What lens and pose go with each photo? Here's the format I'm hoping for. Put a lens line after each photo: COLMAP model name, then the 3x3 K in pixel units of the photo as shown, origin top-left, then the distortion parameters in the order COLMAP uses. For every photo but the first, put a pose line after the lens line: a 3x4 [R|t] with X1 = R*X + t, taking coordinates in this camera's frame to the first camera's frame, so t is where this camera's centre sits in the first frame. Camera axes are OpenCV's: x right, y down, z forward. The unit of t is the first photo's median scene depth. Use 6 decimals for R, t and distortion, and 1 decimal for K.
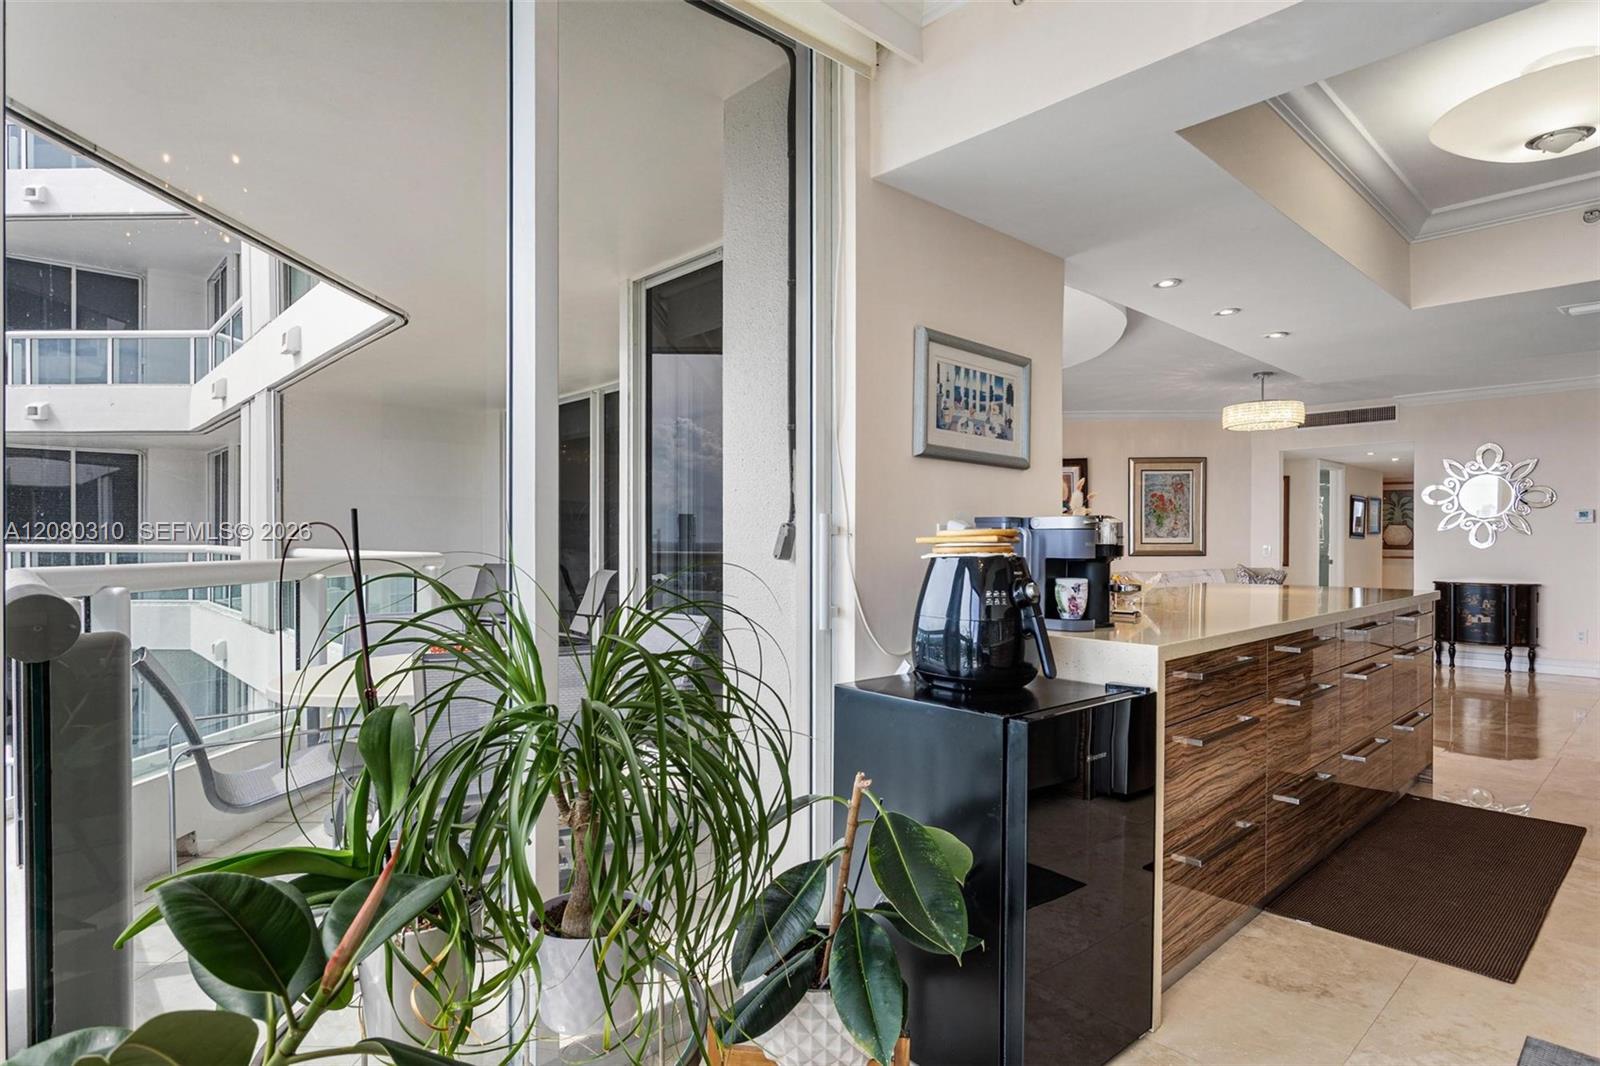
lens RADIAL K [[855.3, 0, 797.2], [0, 855.3, 544.1], [0, 0, 1]] dist [-0.007655, 0.003946]
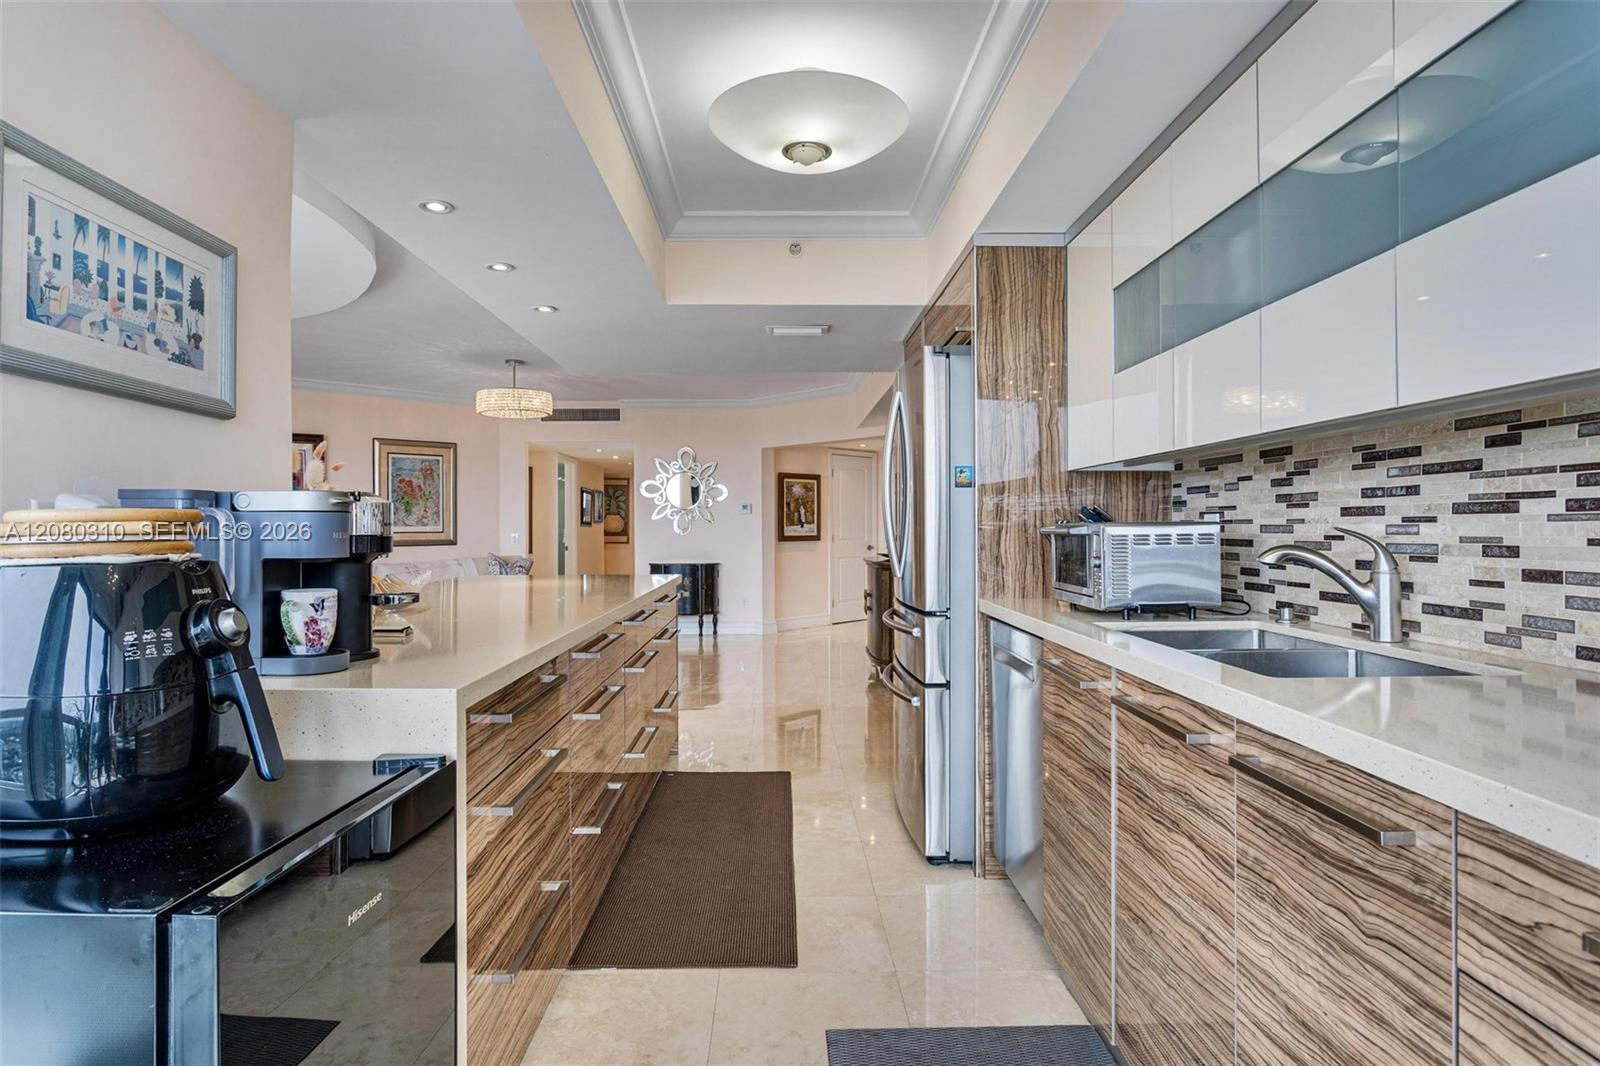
lens RADIAL K [[855.3, 0, 805.4], [0, 855.3, 530.5], [0, 0, 1]] dist [-0.007655, 0.003946]
pose [[0.665451, -0.005937, 0.746418, 0.079856], [0.008155, 0.999967, 0.000682, -0.000791], [-0.746397, 0.005633, 0.665477, 0.259628]]
